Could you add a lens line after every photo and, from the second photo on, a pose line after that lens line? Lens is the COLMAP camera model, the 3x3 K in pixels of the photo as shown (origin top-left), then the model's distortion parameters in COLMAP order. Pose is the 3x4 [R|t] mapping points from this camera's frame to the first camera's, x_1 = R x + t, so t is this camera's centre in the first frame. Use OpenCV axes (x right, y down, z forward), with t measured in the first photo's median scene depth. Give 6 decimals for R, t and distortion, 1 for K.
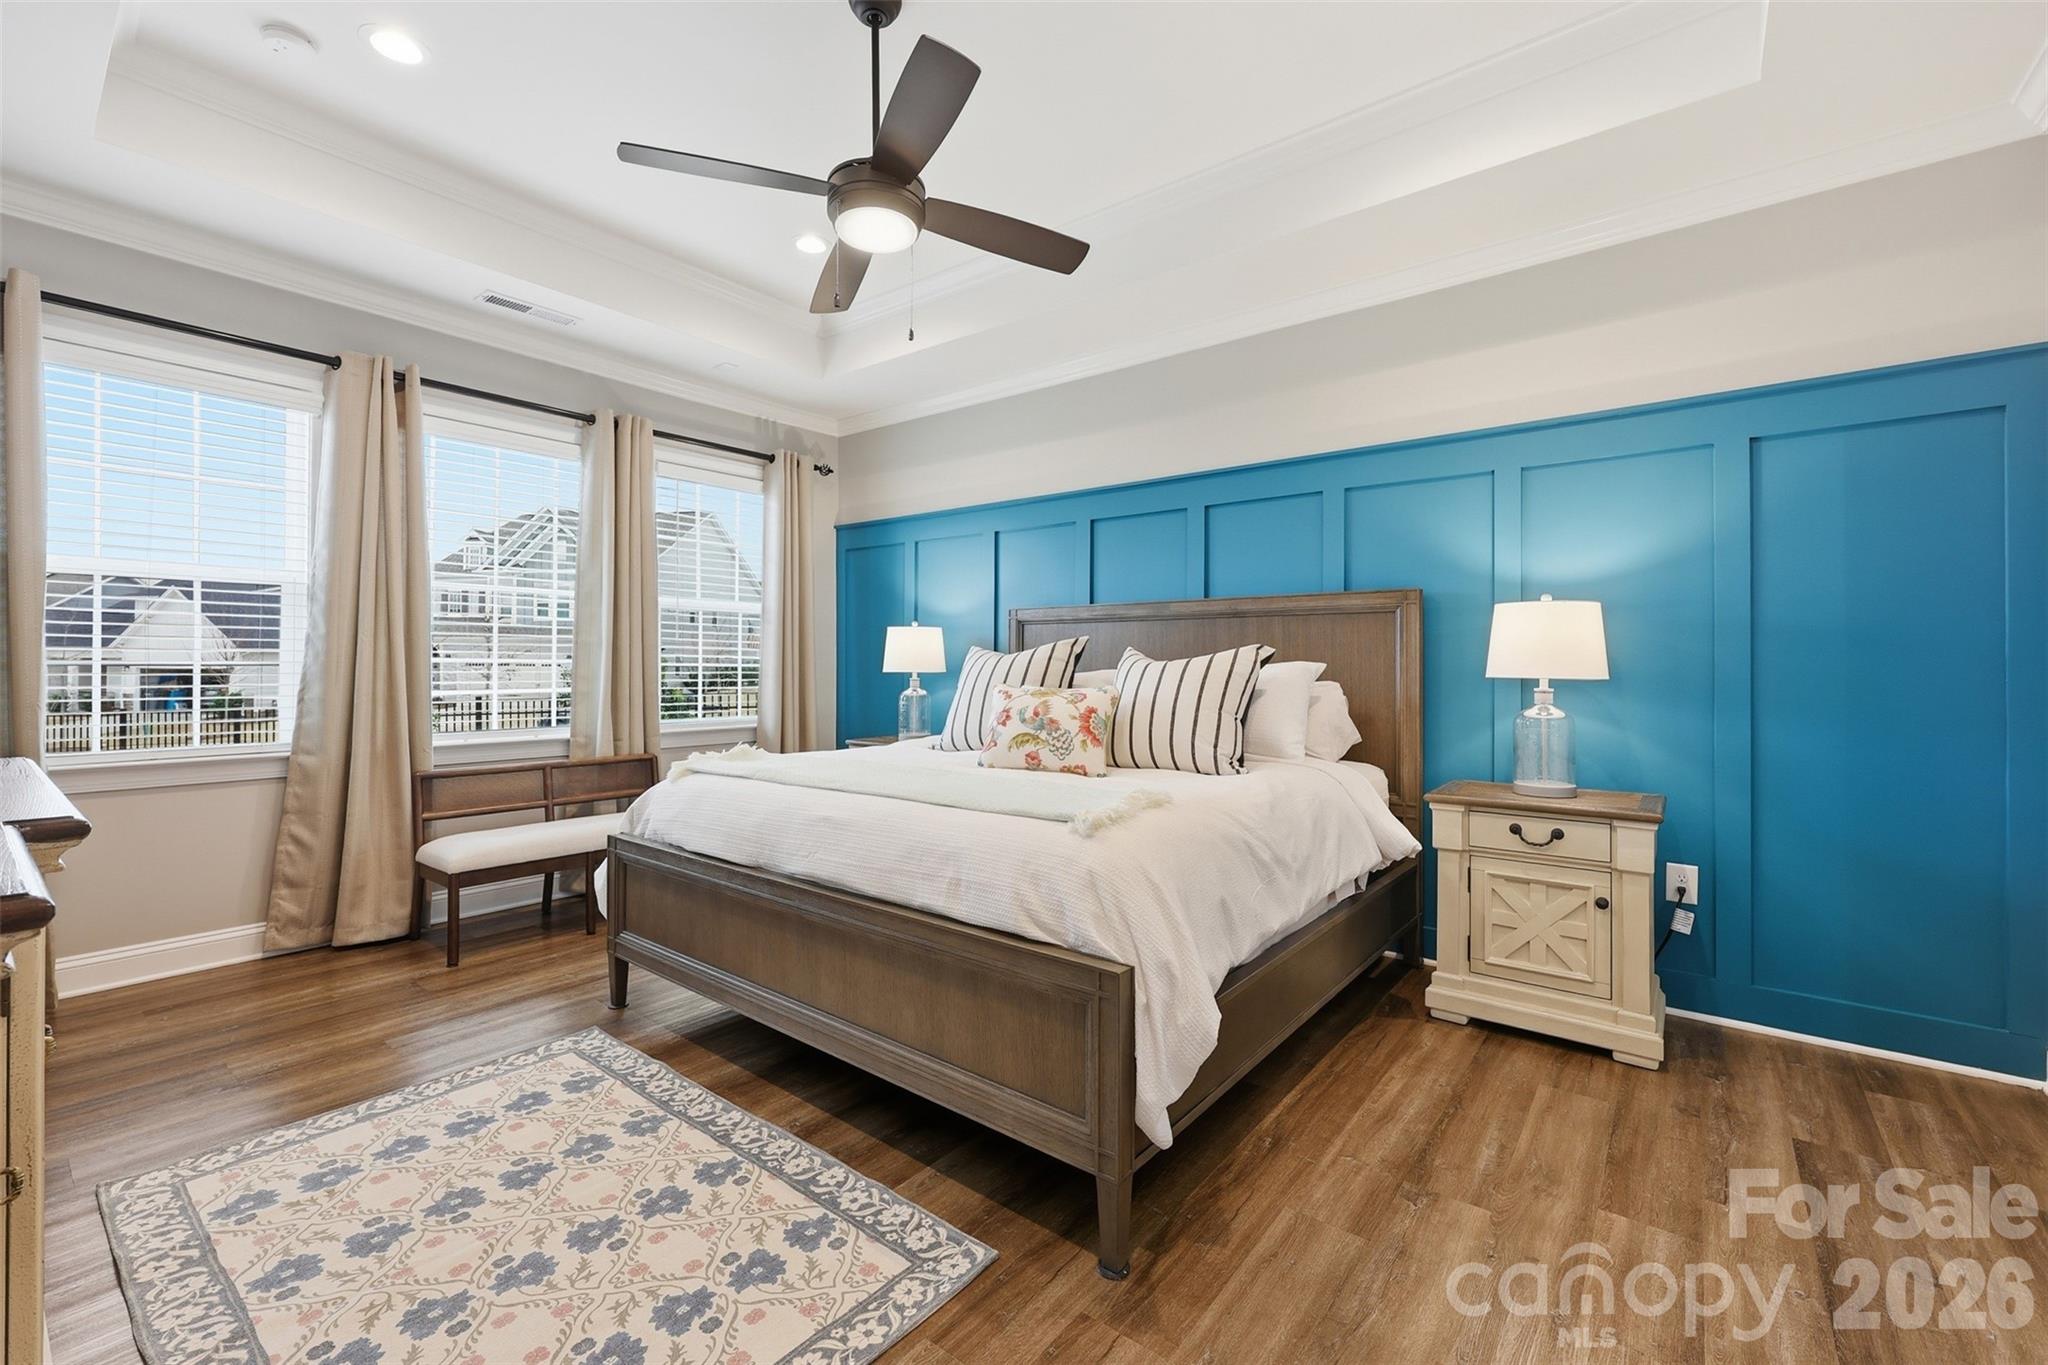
lens RADIAL K [[866.9, 0, 1026.1], [0, 866.9, 663.8], [0, 0, 1]] dist [0.000975, -0.000023]
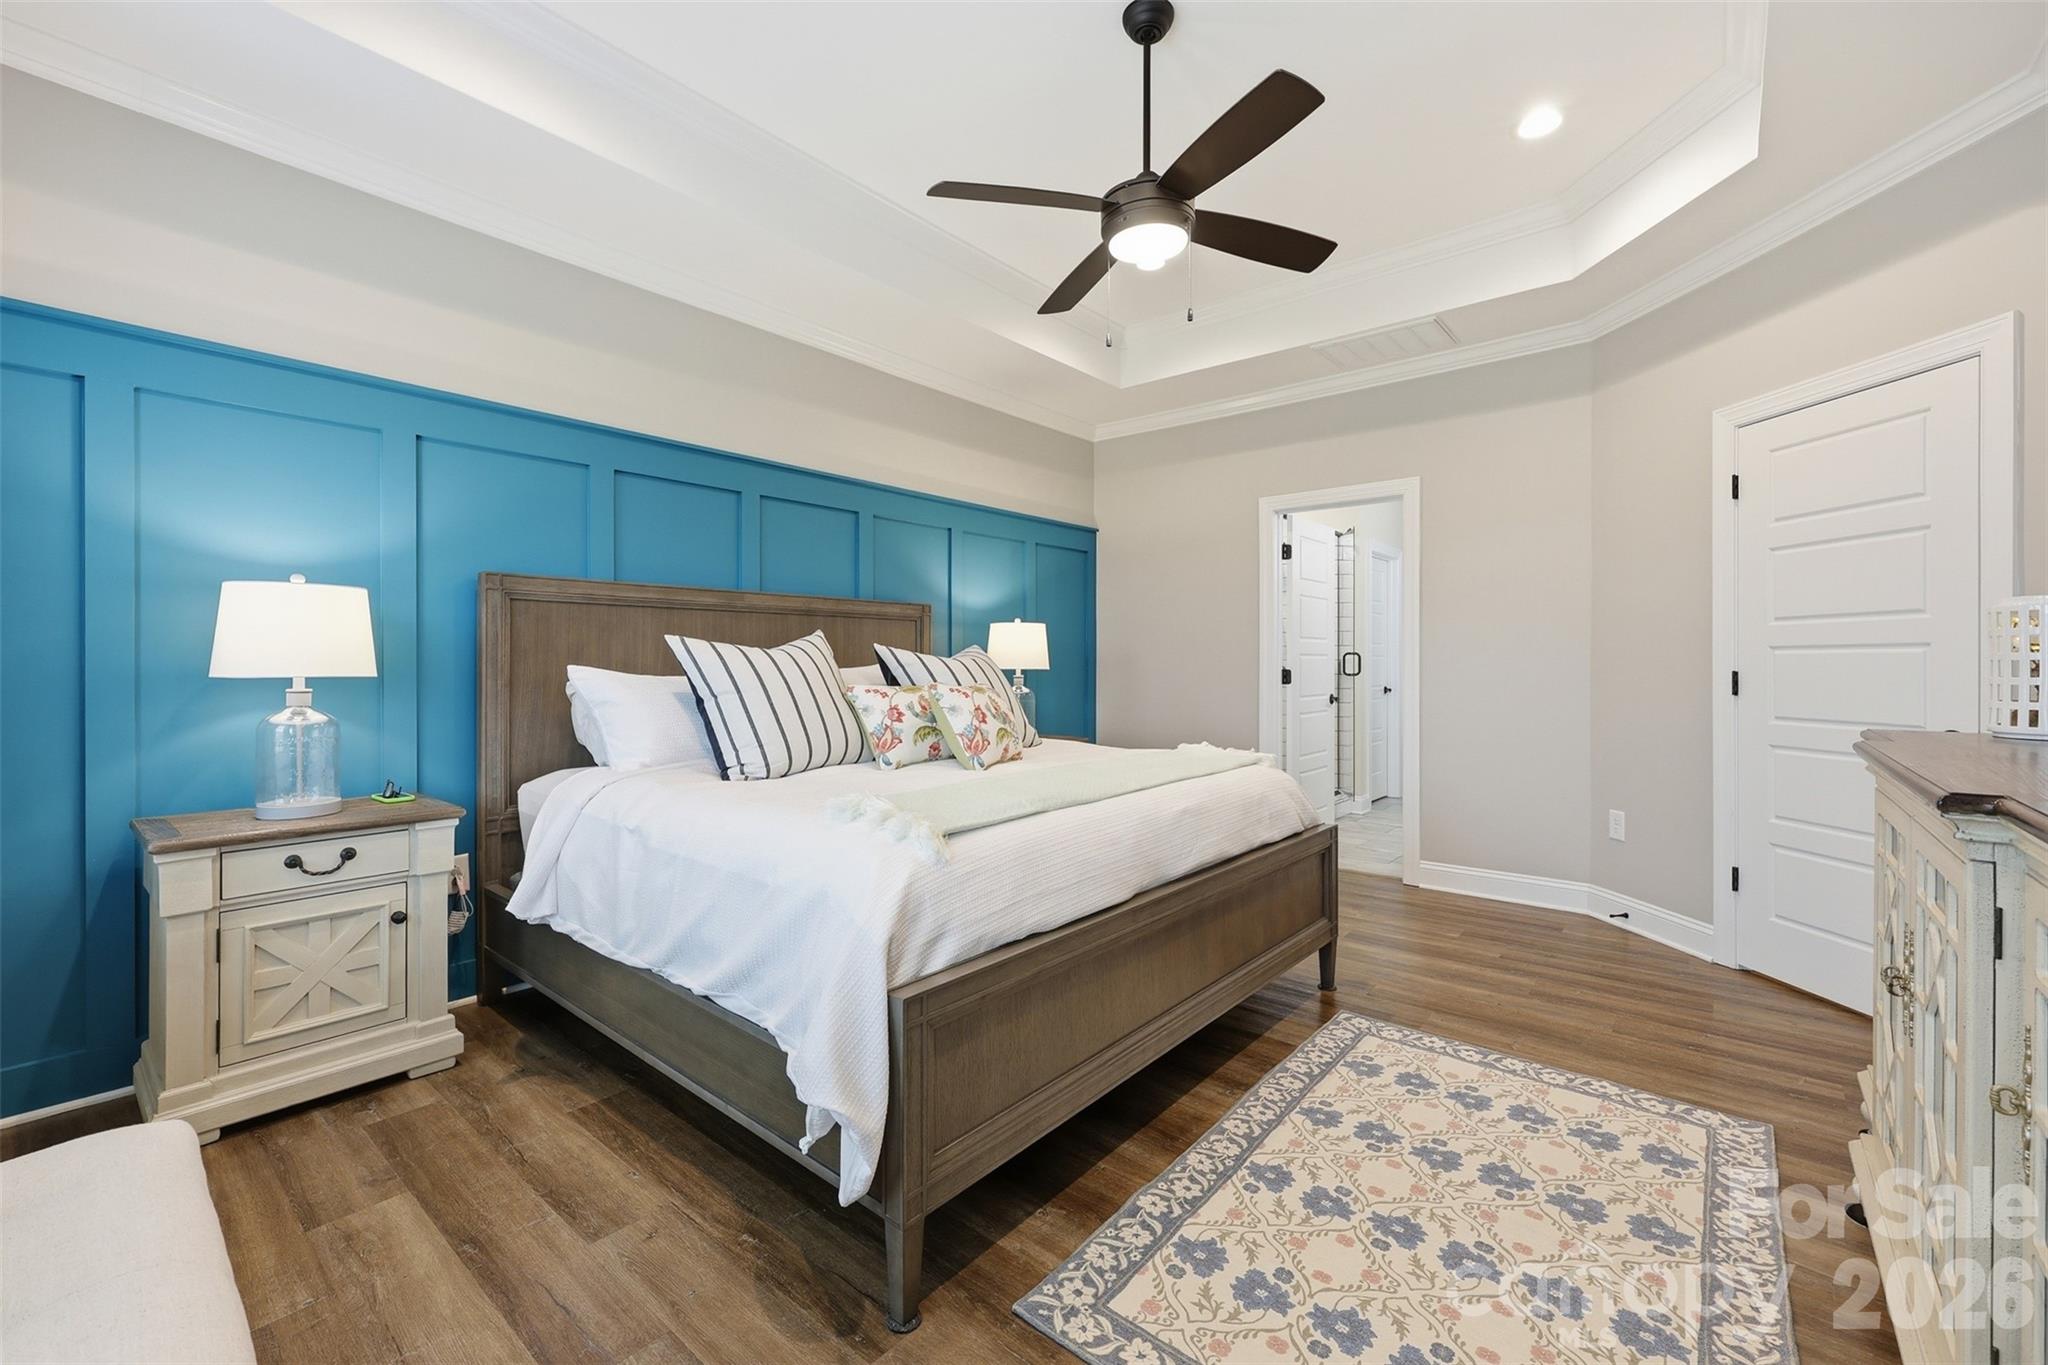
lens RADIAL K [[848.4, 0, 1041.7], [0, 848.4, 667.1], [0, 0, 1]] dist [-0.000500, -0.000113]
pose [[0.004726, -0.007708, 0.999959, -1.025537], [-0.000240, 0.999970, 0.007709, 0.000238], [-0.999989, -0.000276, 0.004724, 0.963816]]
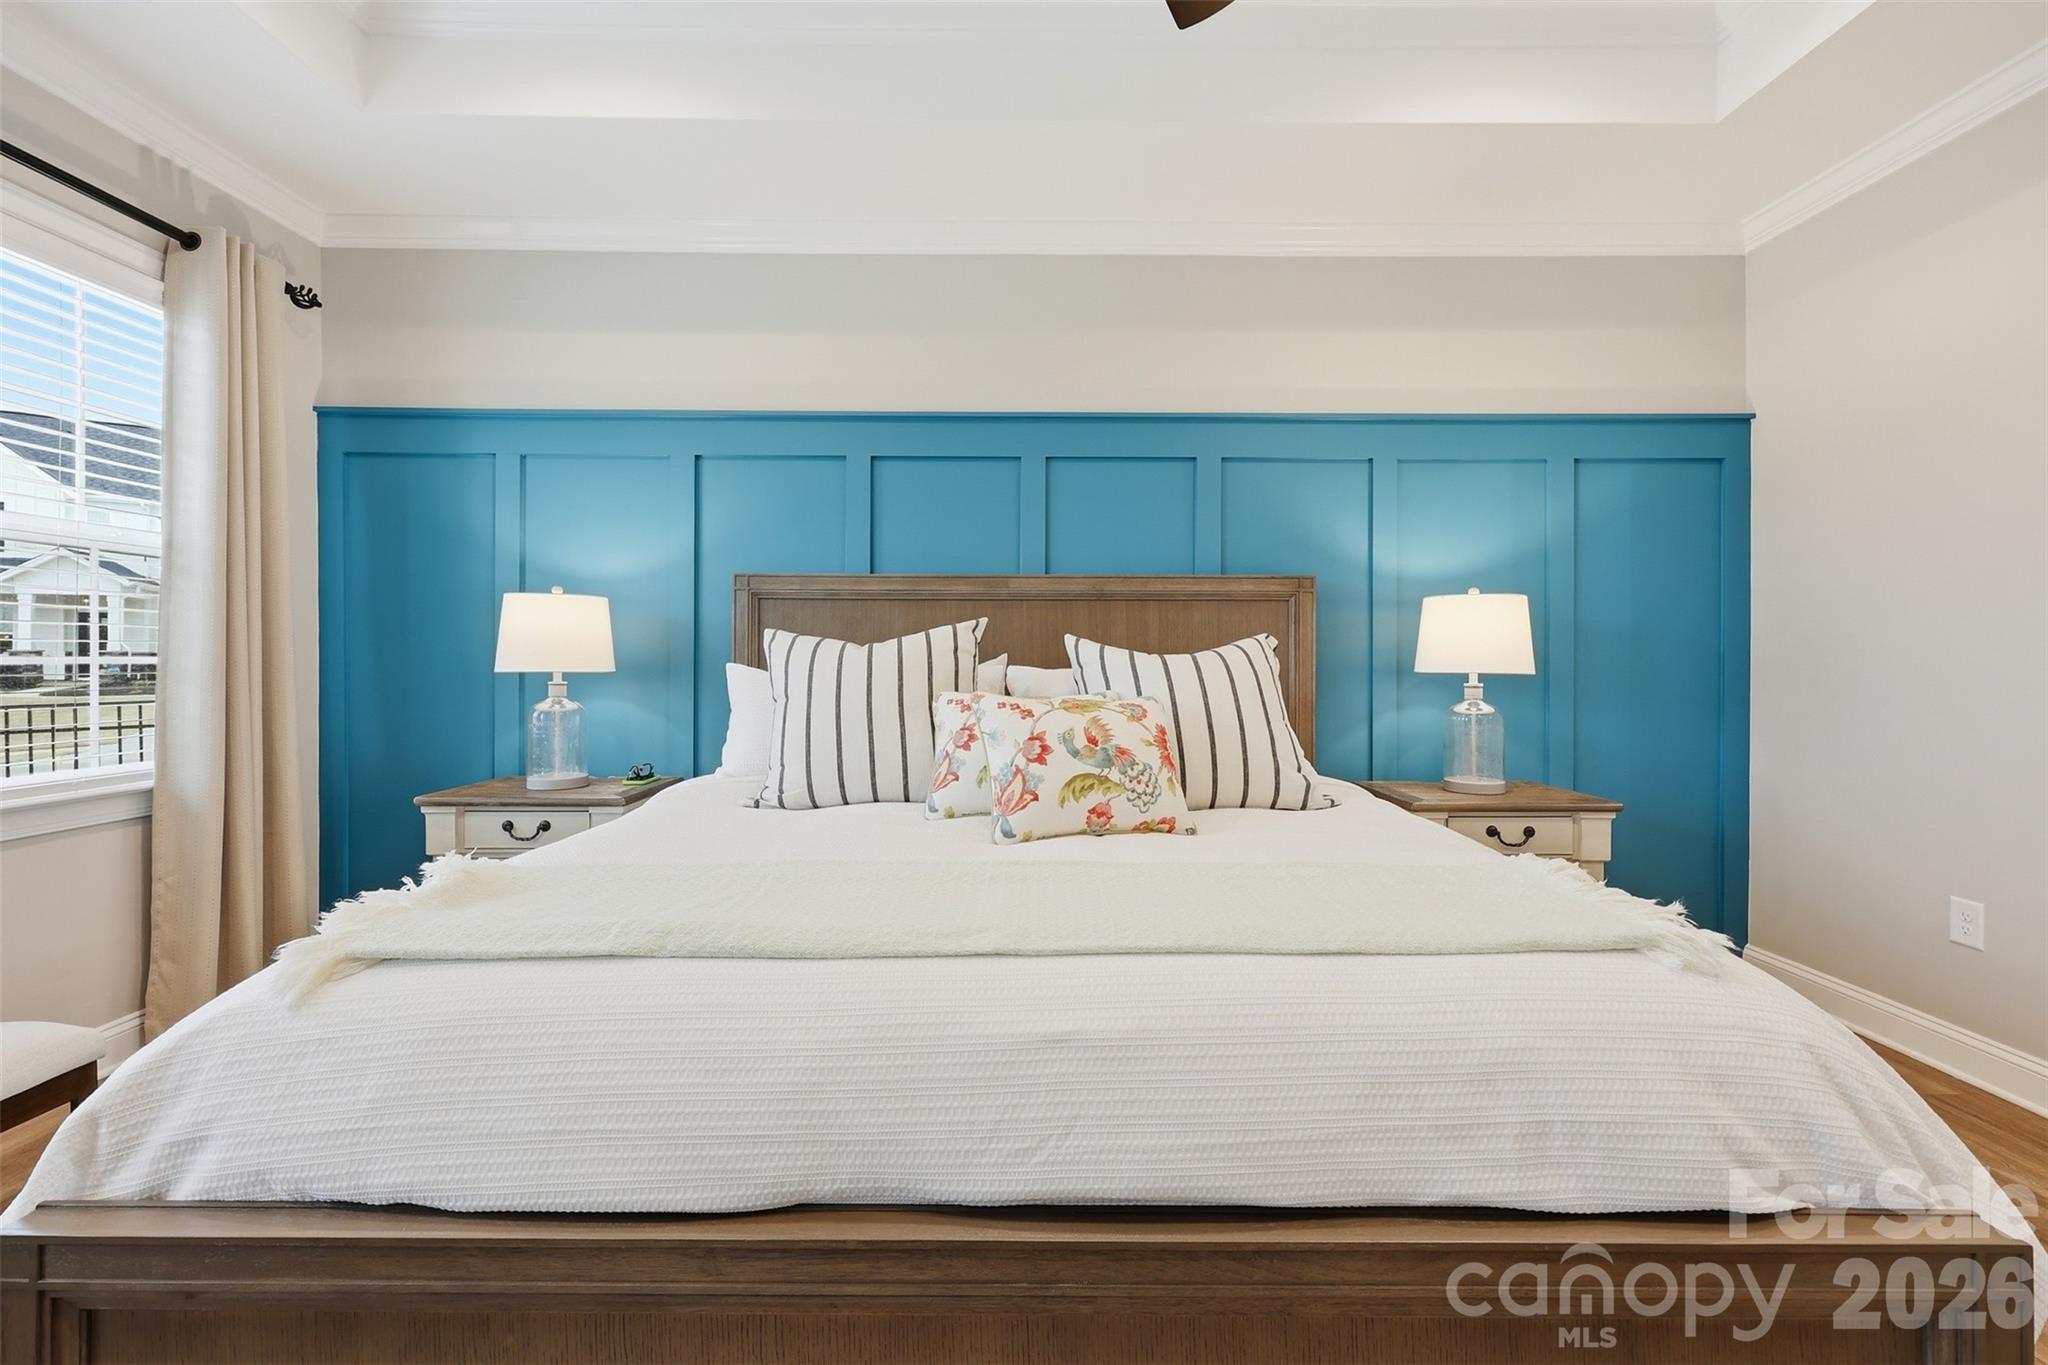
lens RADIAL K [[848.4, 0, 1041.7], [0, 848.4, 667.1], [0, 0, 1]] dist [-0.000500, -0.000113]
pose [[0.776067, -0.005856, 0.630623, -0.397963], [-0.000737, 0.999948, 0.010193, 0.000227], [-0.630650, -0.008375, 0.776022, 0.570729]]
